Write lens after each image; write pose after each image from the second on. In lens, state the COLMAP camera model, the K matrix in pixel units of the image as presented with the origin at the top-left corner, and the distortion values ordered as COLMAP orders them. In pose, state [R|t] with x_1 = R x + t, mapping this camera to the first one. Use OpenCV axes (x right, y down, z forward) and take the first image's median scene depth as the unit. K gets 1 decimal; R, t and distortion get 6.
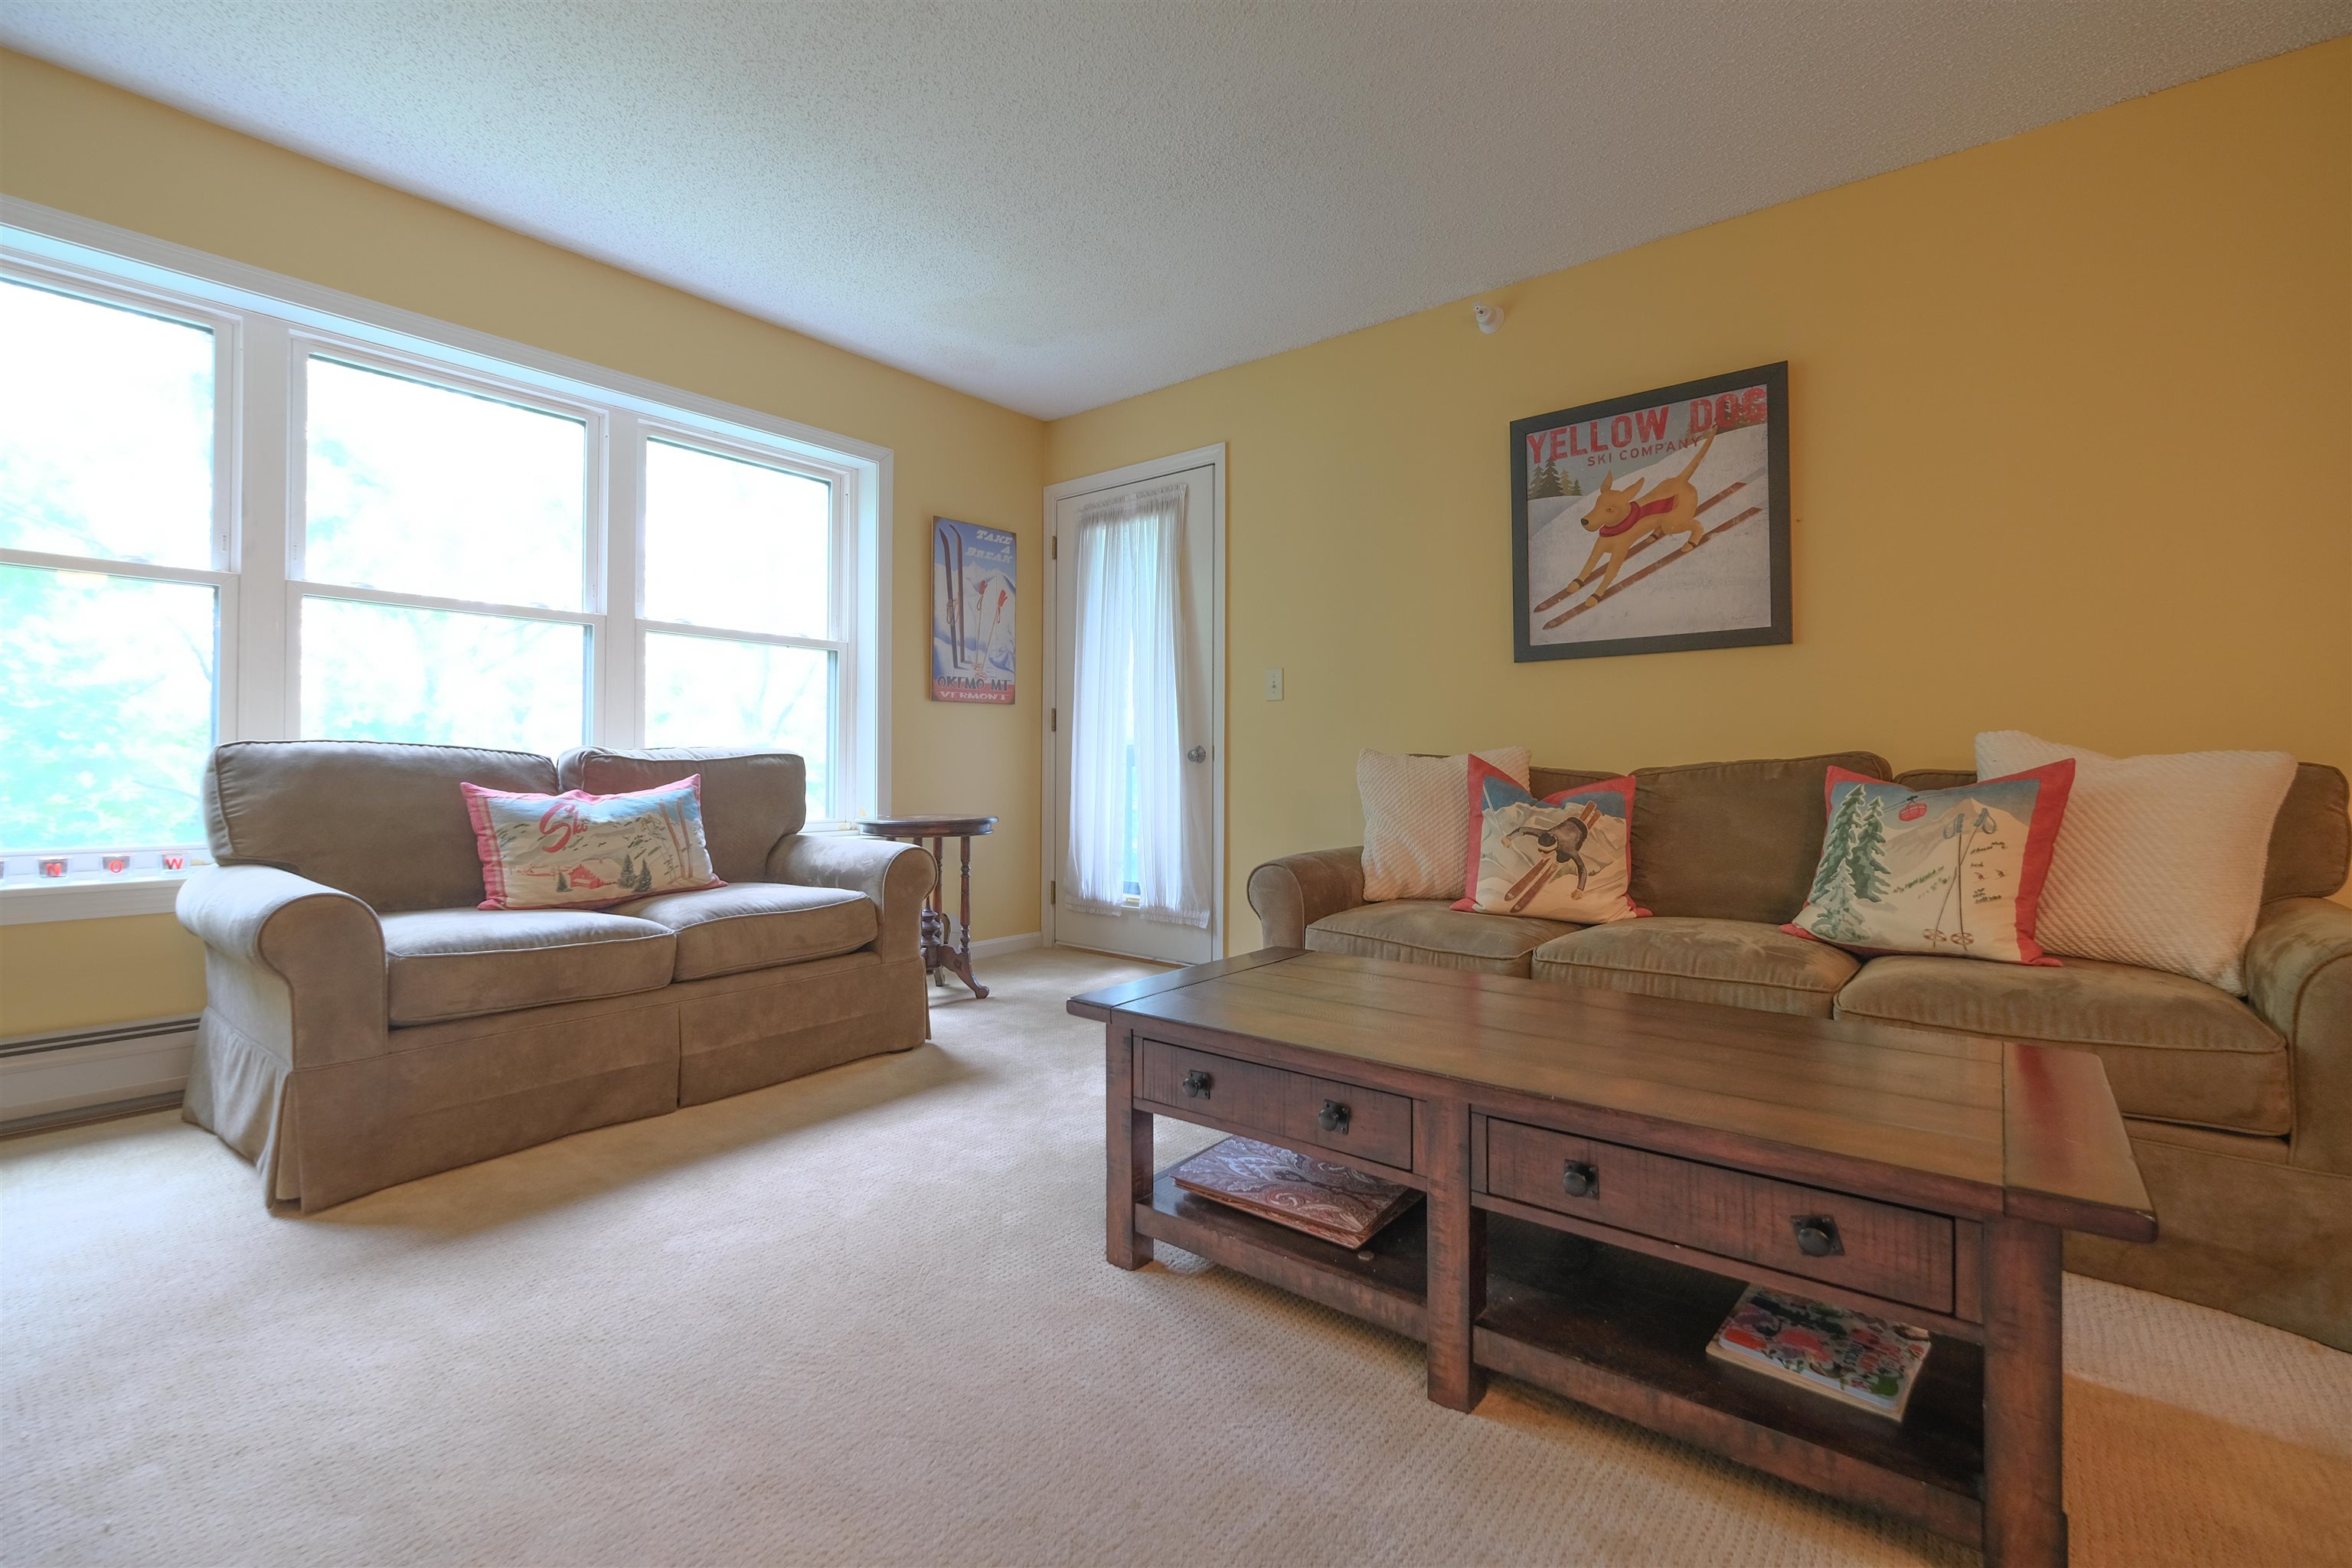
lens RADIAL K [[1018.9, 0, 1175.4], [0, 1018.9, 758.7], [0, 0, 1]] dist [-0.001650, -0.000512]
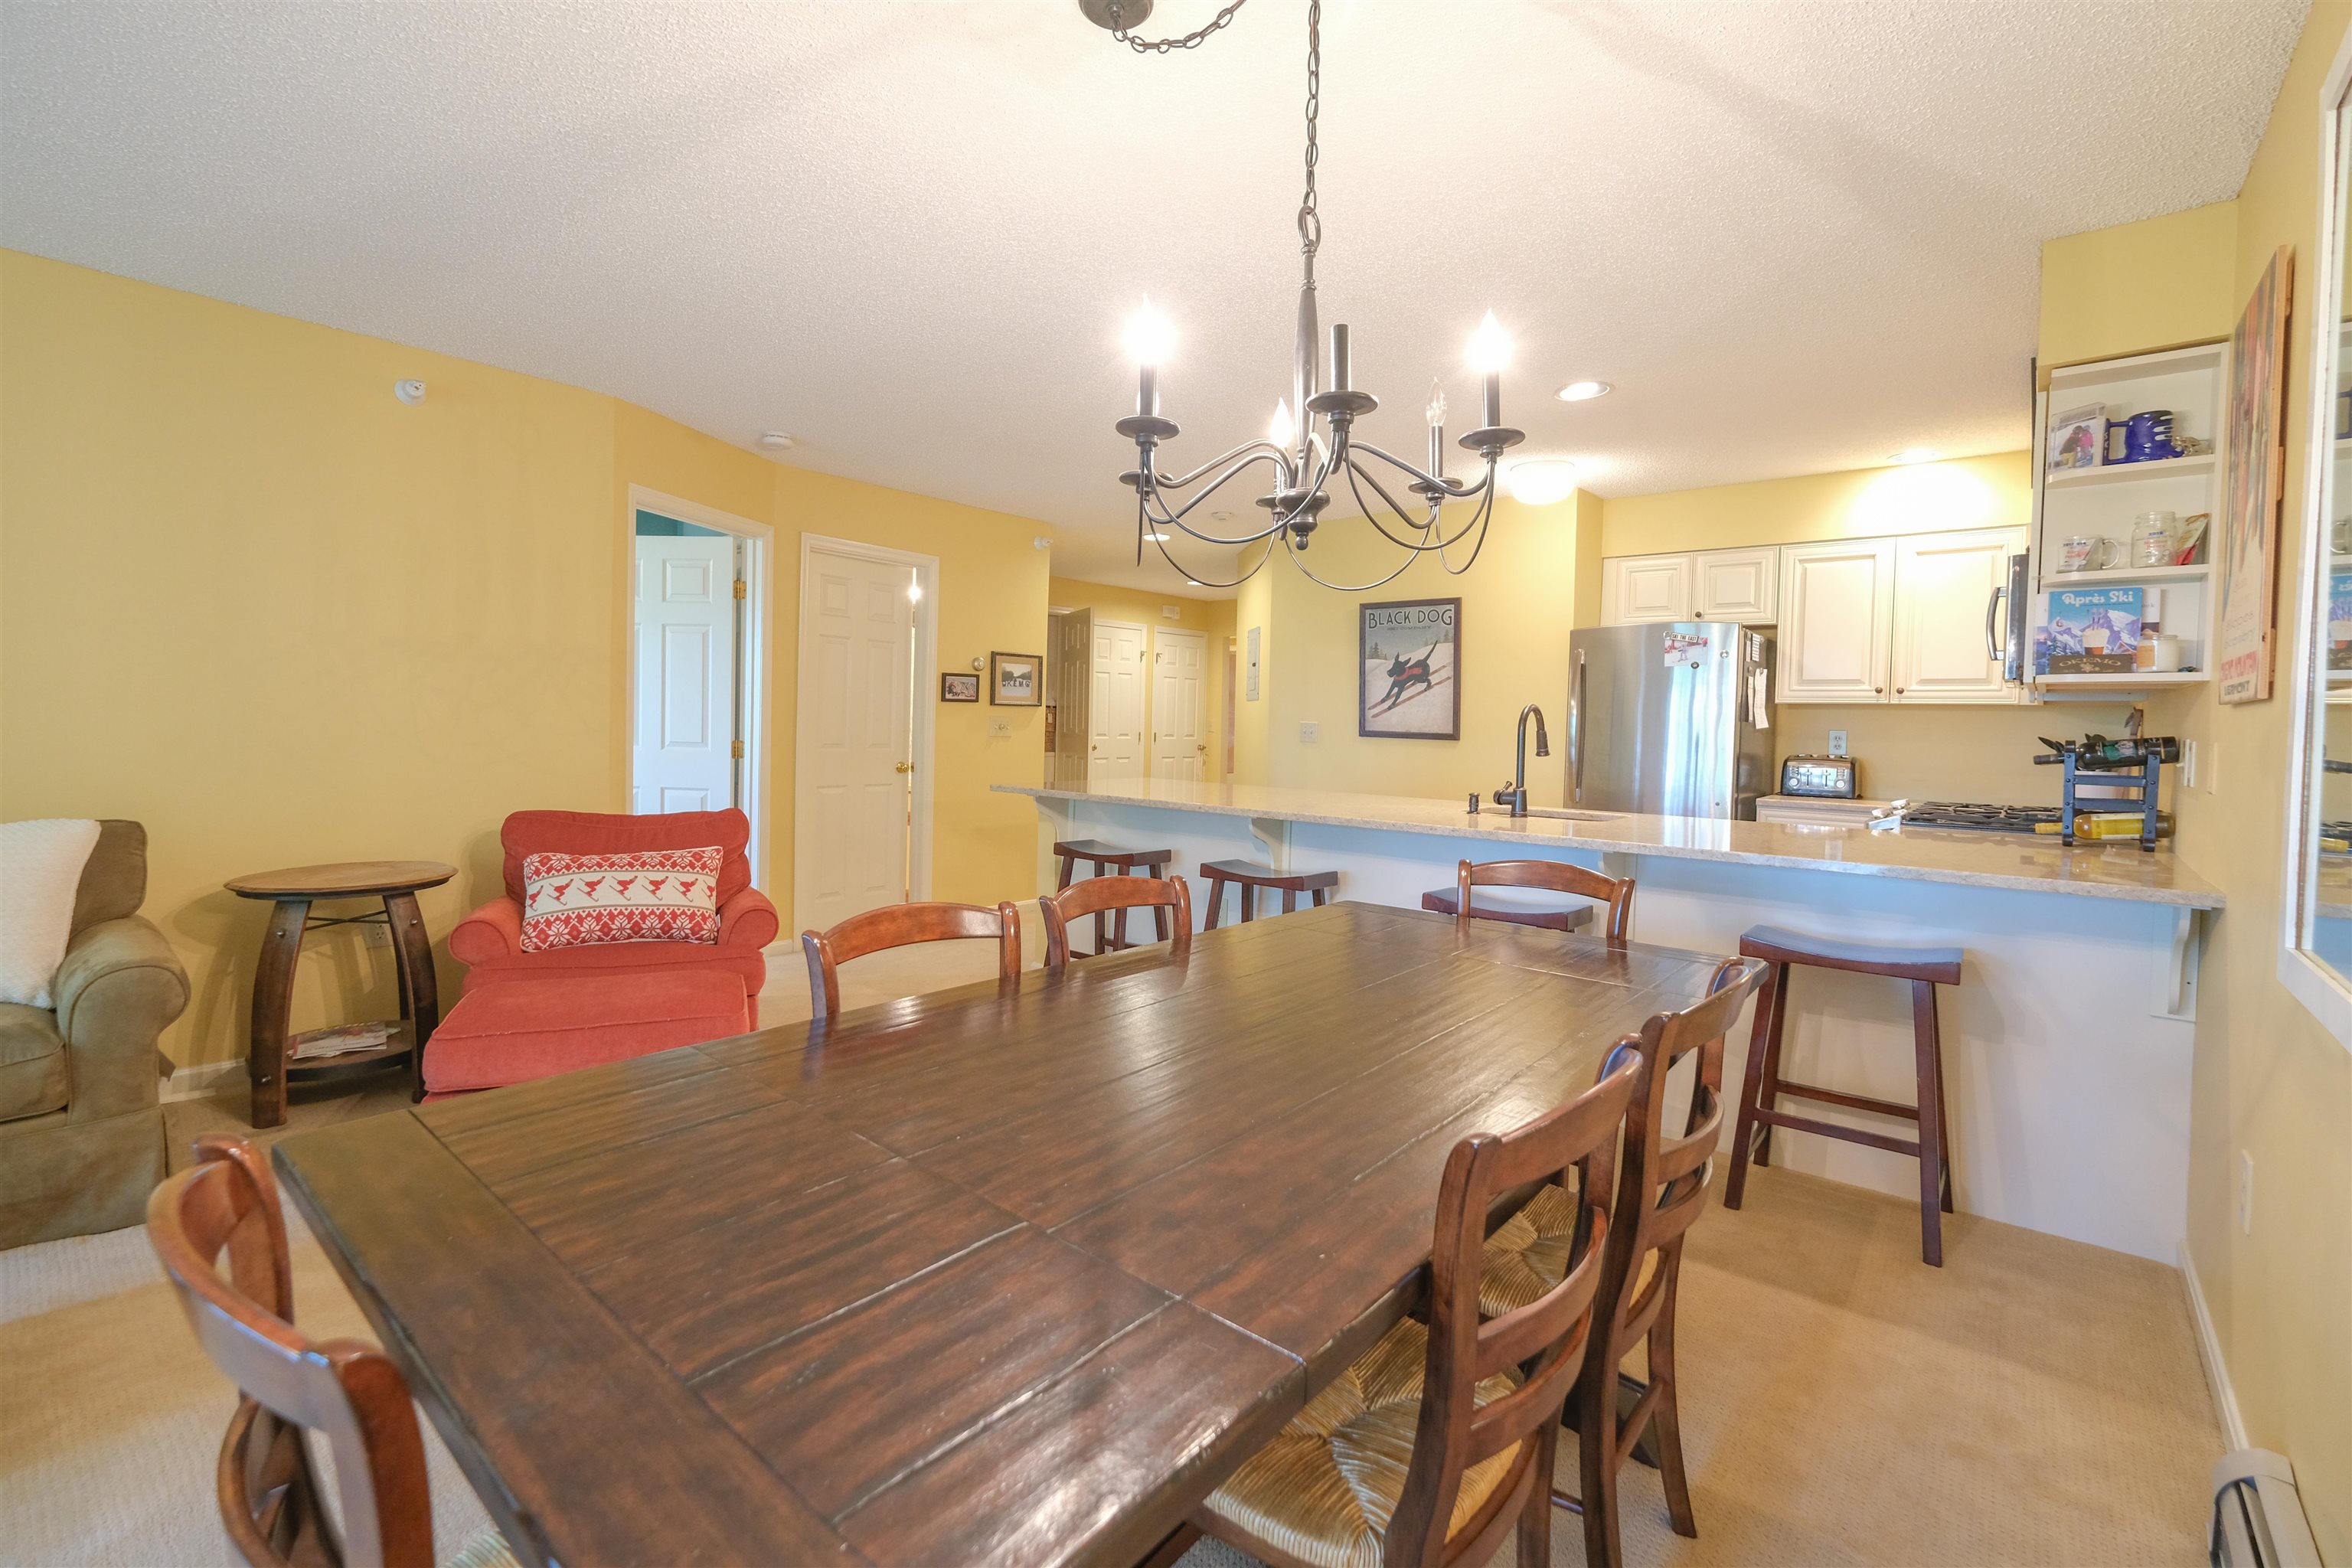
lens RADIAL K [[1013.8, 0, 1171.4], [0, 1013.8, 760.1], [0, 0, 1]] dist [-0.004667, 0.000226]
pose [[0.018225, -0.047391, 0.998710, -0.153303], [-0.025612, 0.998526, 0.047849, -0.120047], [-0.999506, -0.026451, 0.016984, -0.305594]]
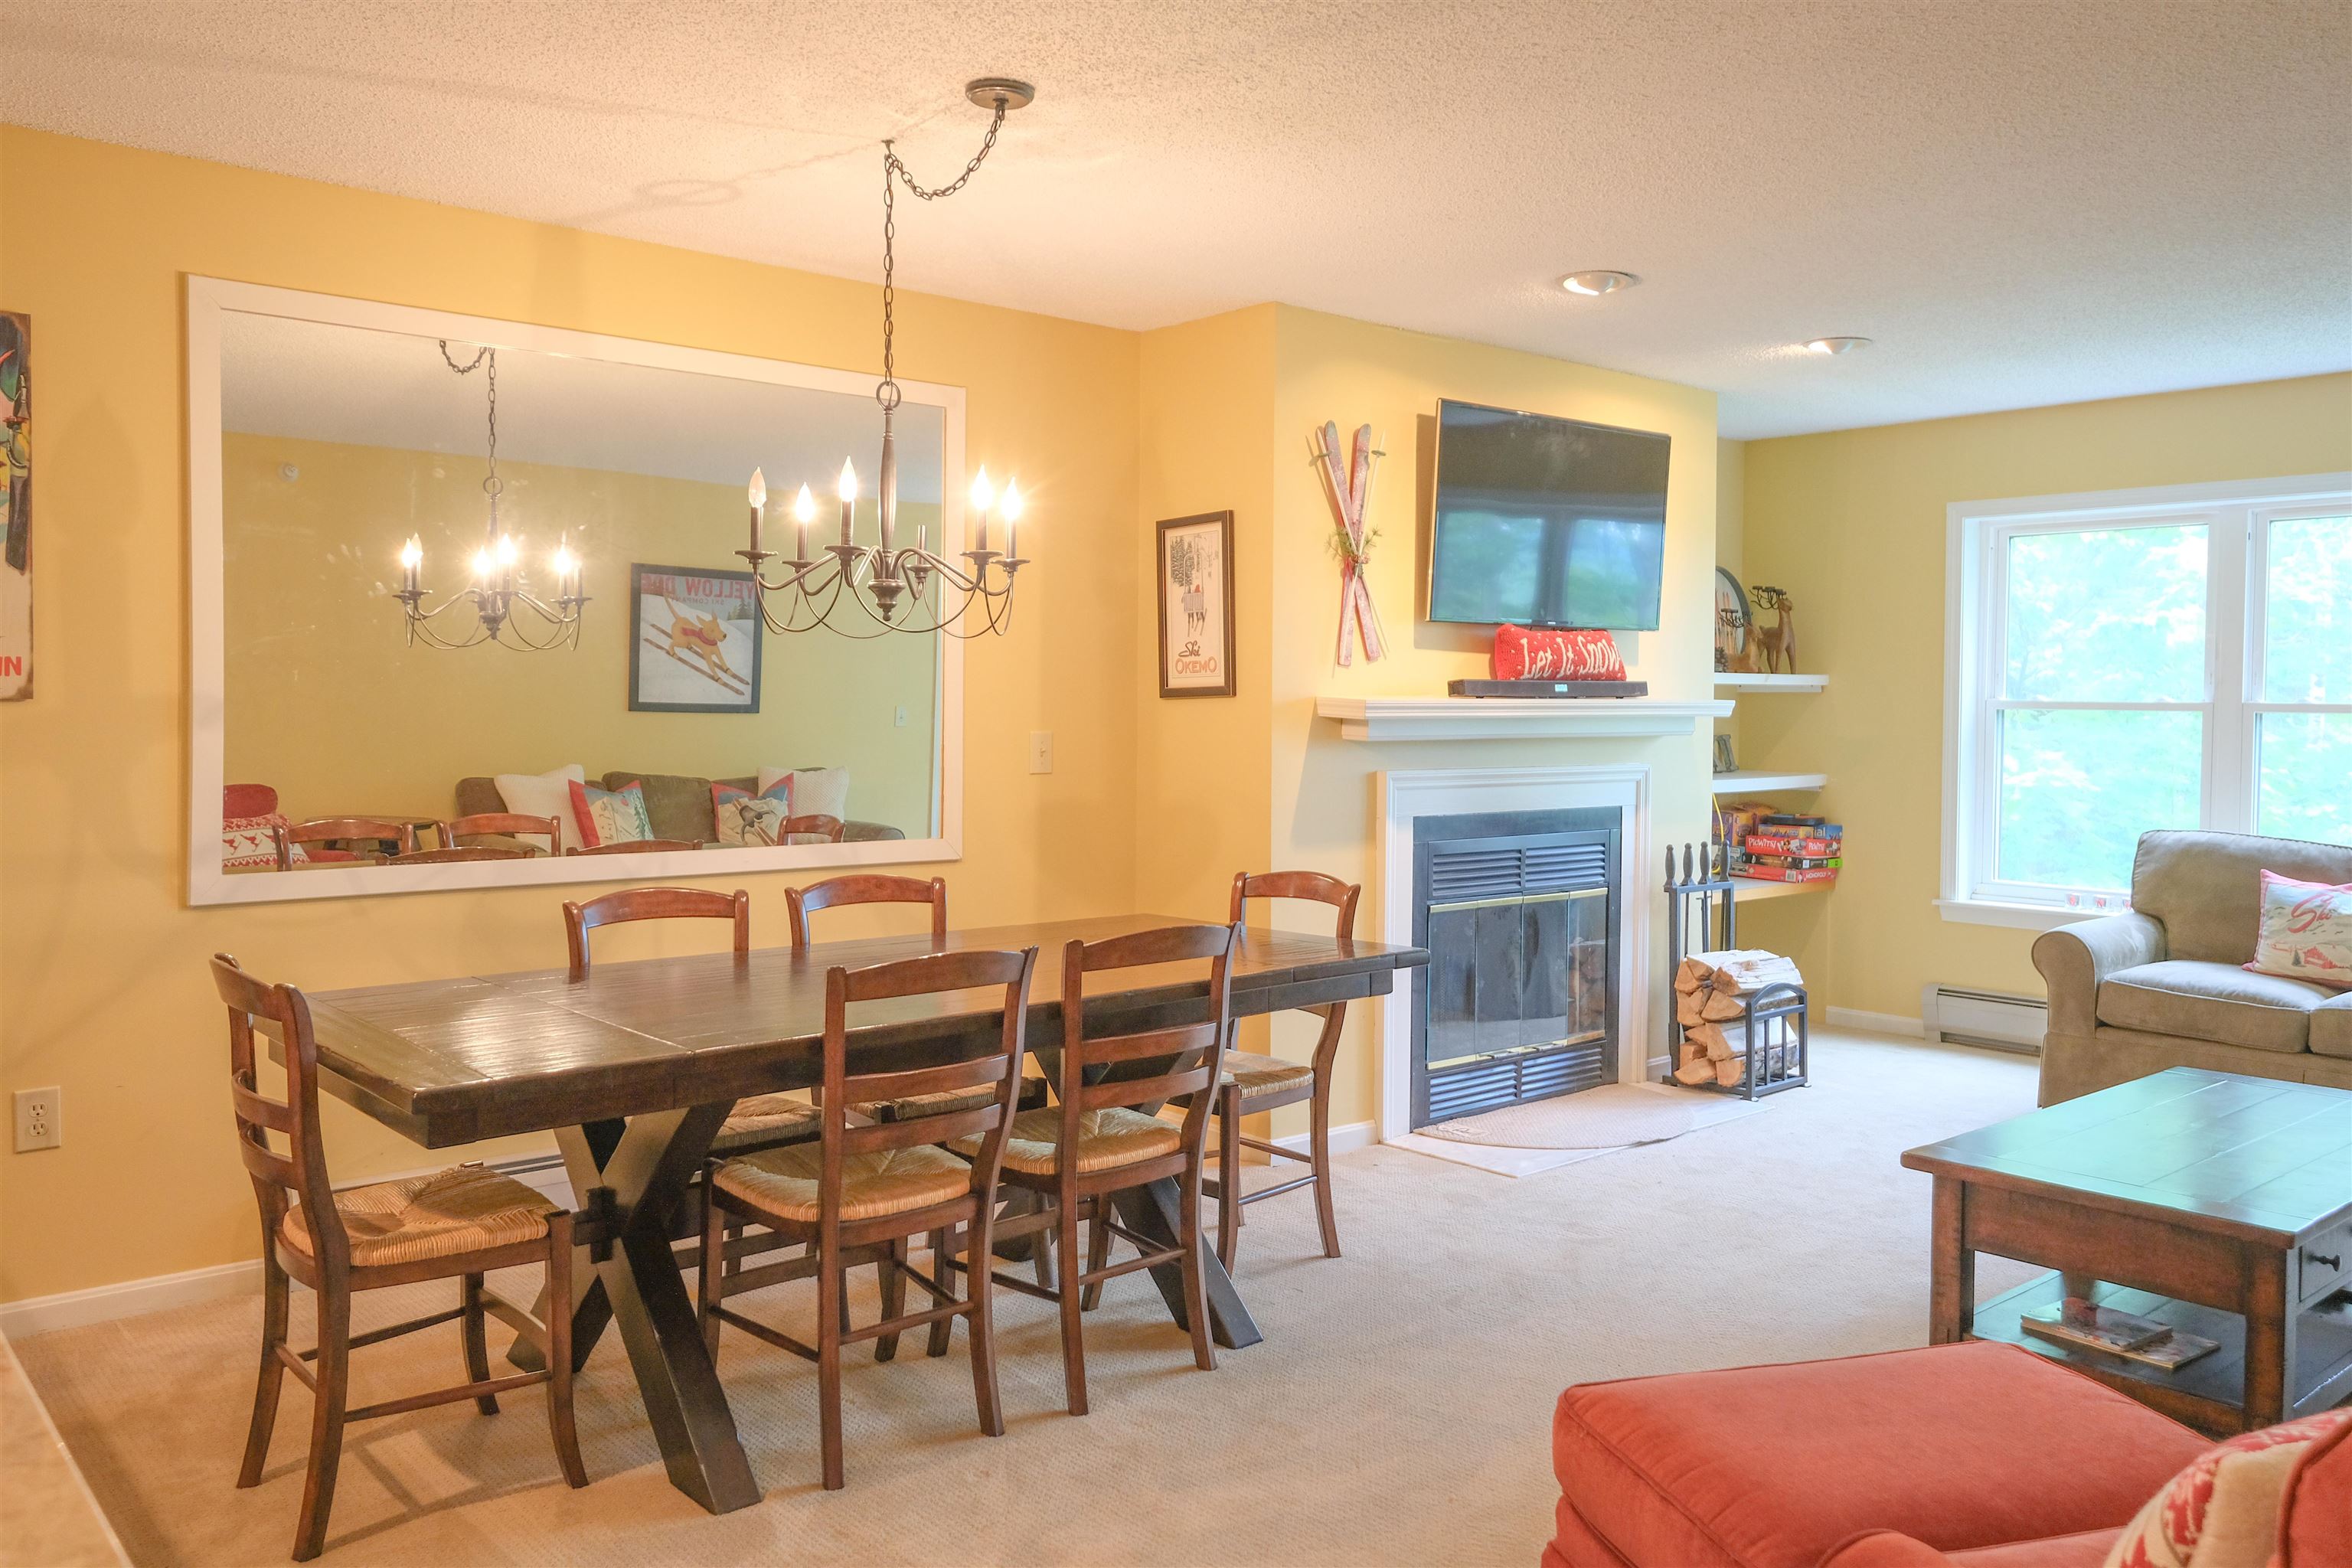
lens RADIAL K [[1774.3, 0, 1178.3], [0, 1774.3, 740.5], [0, 0, 1]] dist [0.011241, 0.002190]
pose [[-0.171630, 0.013149, -0.985074, 1.447011], [-0.007323, 0.999866, 0.014622, -0.134746], [0.985134, 0.009723, -0.171511, 0.040446]]
